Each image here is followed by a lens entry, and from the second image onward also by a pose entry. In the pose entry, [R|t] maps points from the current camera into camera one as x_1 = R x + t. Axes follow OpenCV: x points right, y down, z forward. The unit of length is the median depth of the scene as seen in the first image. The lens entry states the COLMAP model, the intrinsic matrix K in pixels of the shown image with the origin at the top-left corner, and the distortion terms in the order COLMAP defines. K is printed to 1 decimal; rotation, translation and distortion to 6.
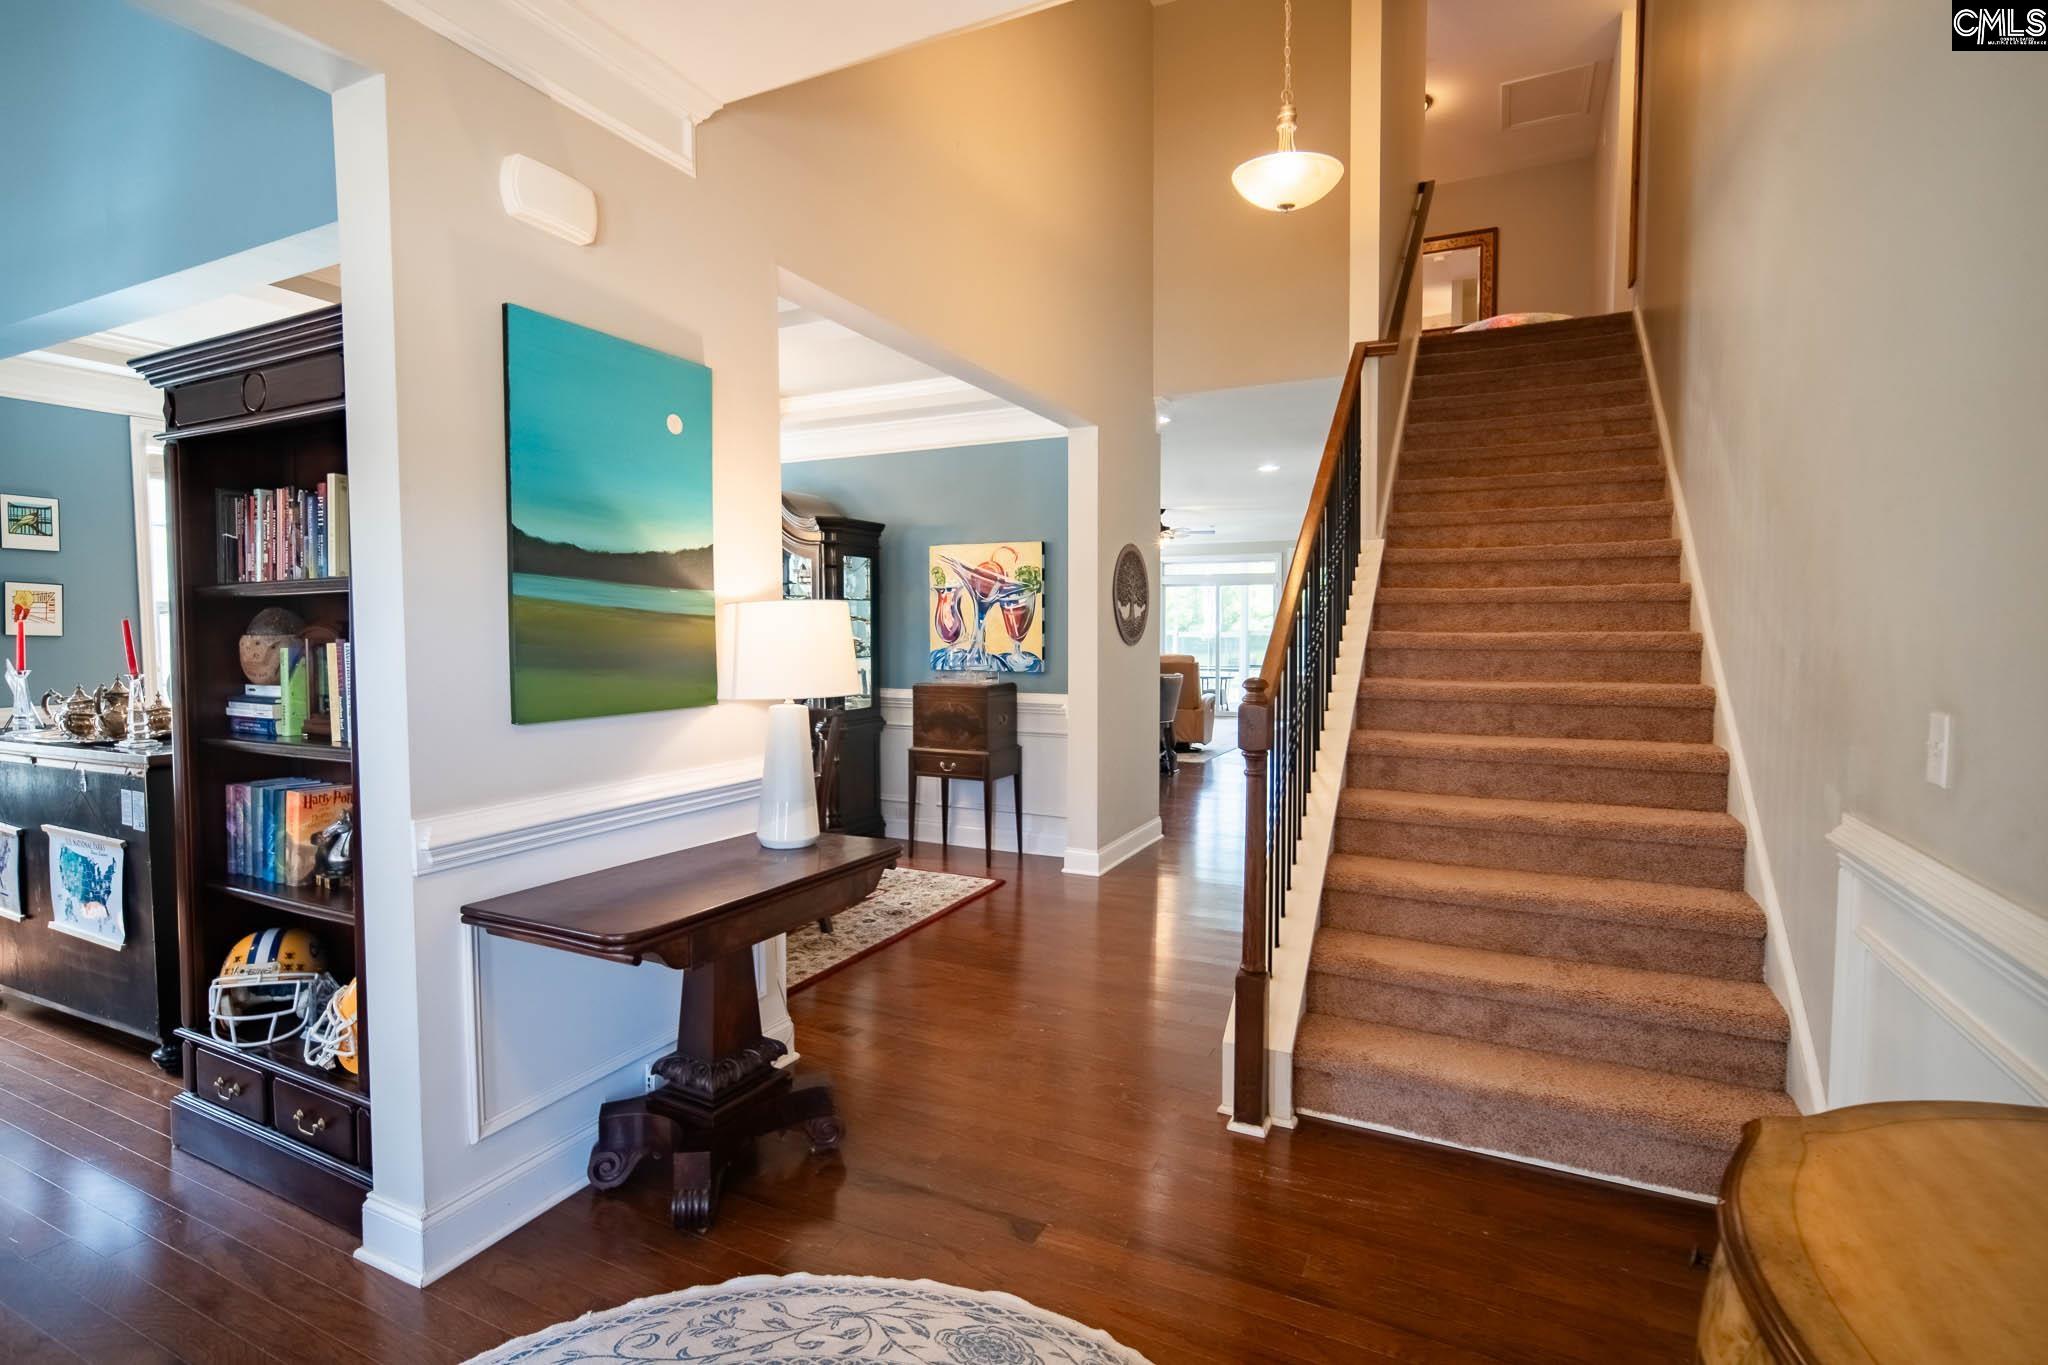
lens RADIAL K [[967.9, 0, 1011.2], [0, 967.9, 678.0], [0, 0, 1]] dist [-0.025250, -0.000087]
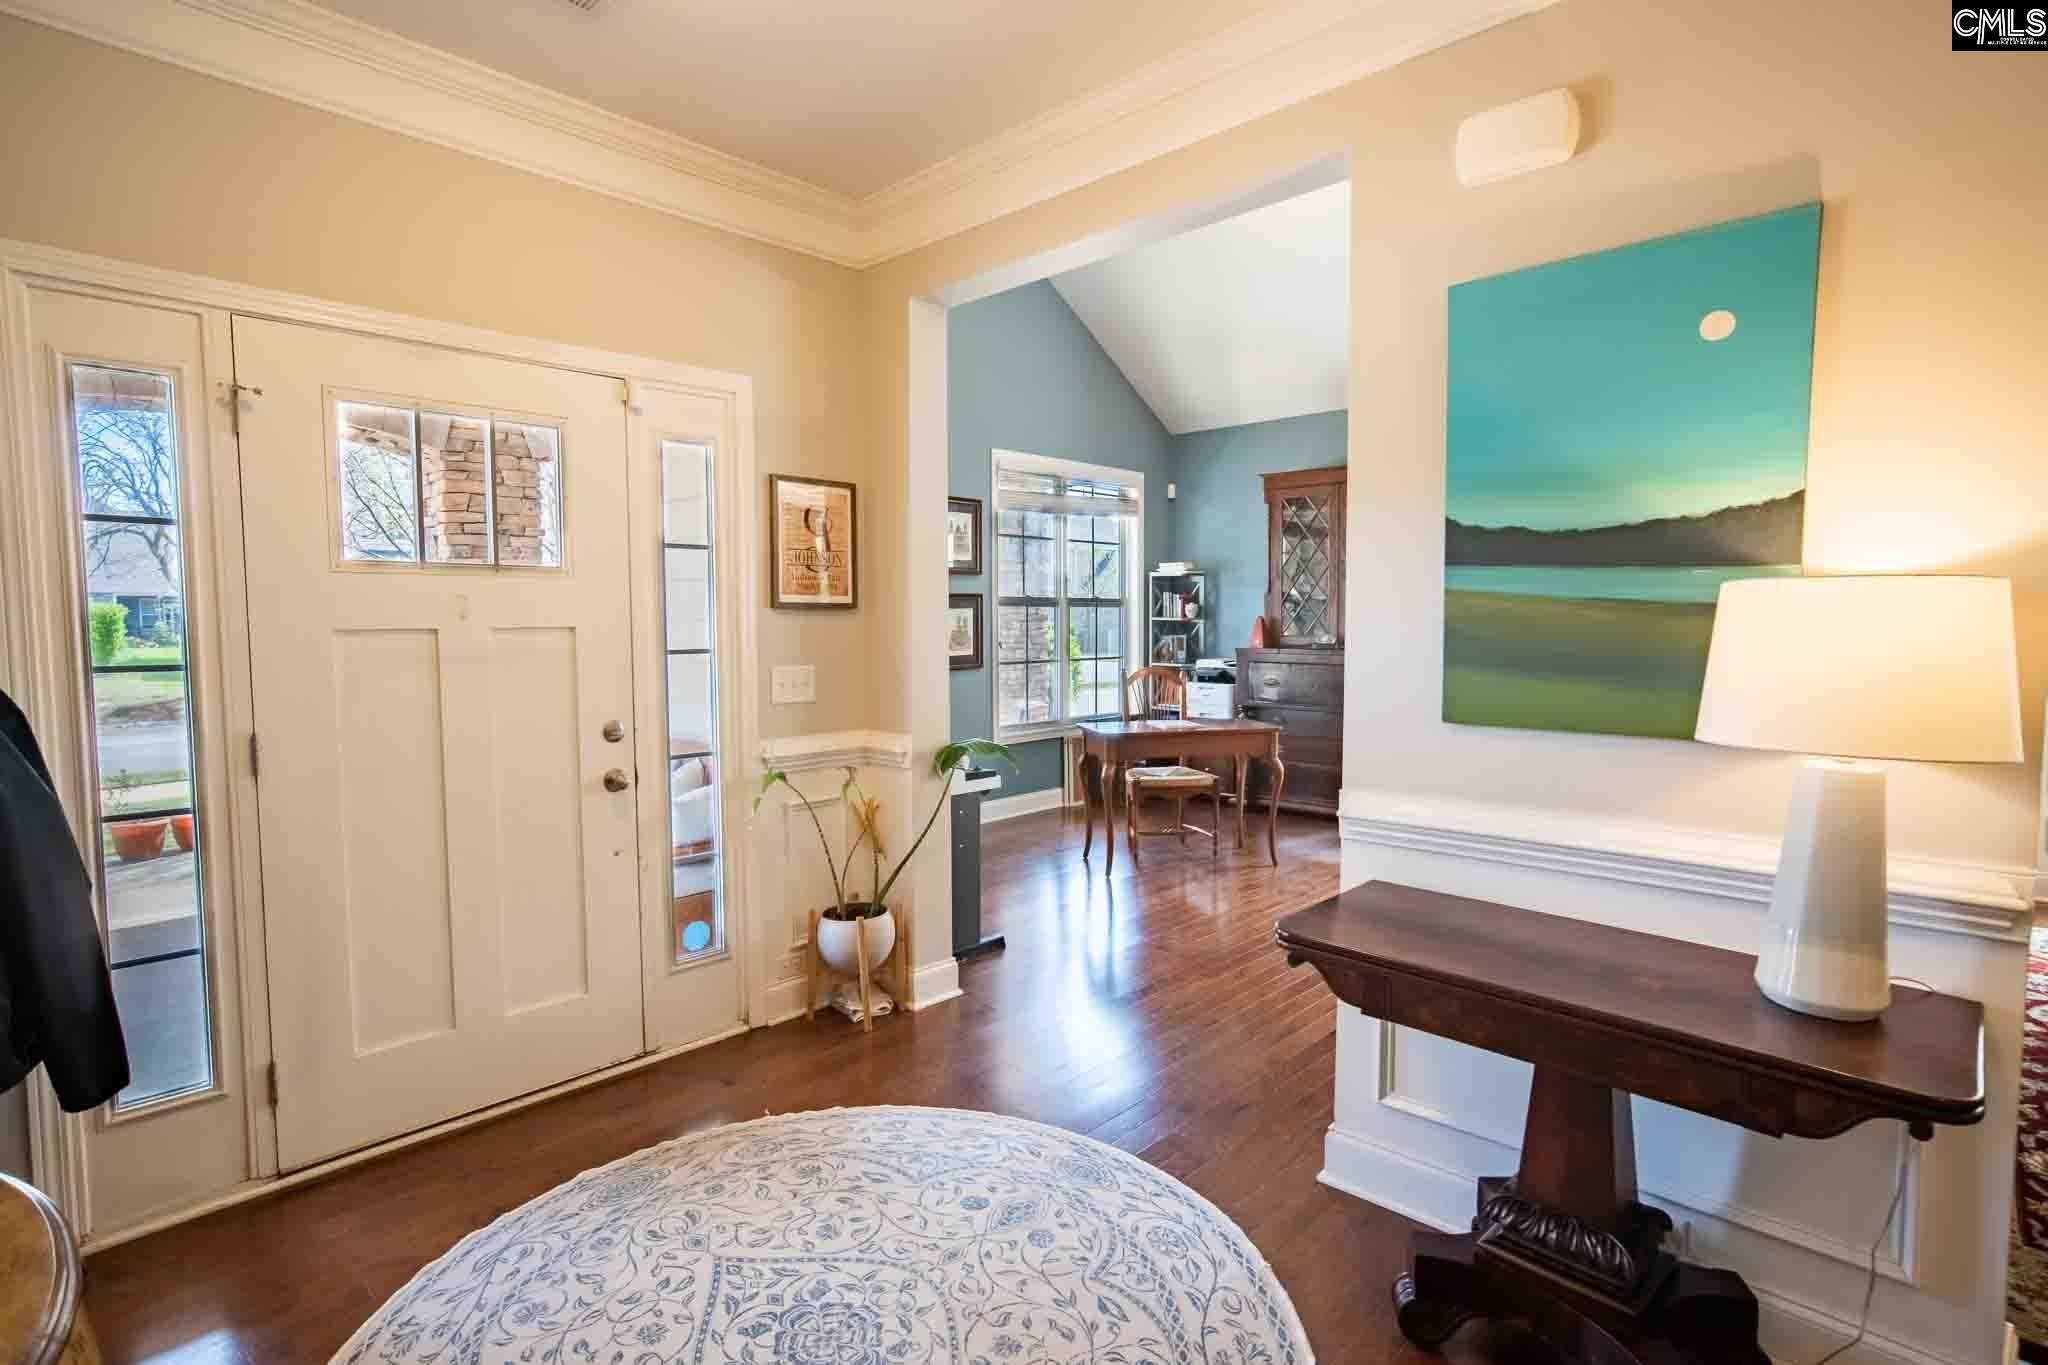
lens RADIAL K [[967.9, 0, 1011.2], [0, 967.9, 678.0], [0, 0, 1]] dist [-0.025250, -0.000087]
pose [[-0.317828, 0.061368, -0.946160, 0.465763], [-0.044449, 0.995842, 0.079521, -0.046564], [0.947106, 0.067330, -0.313778, 0.759334]]
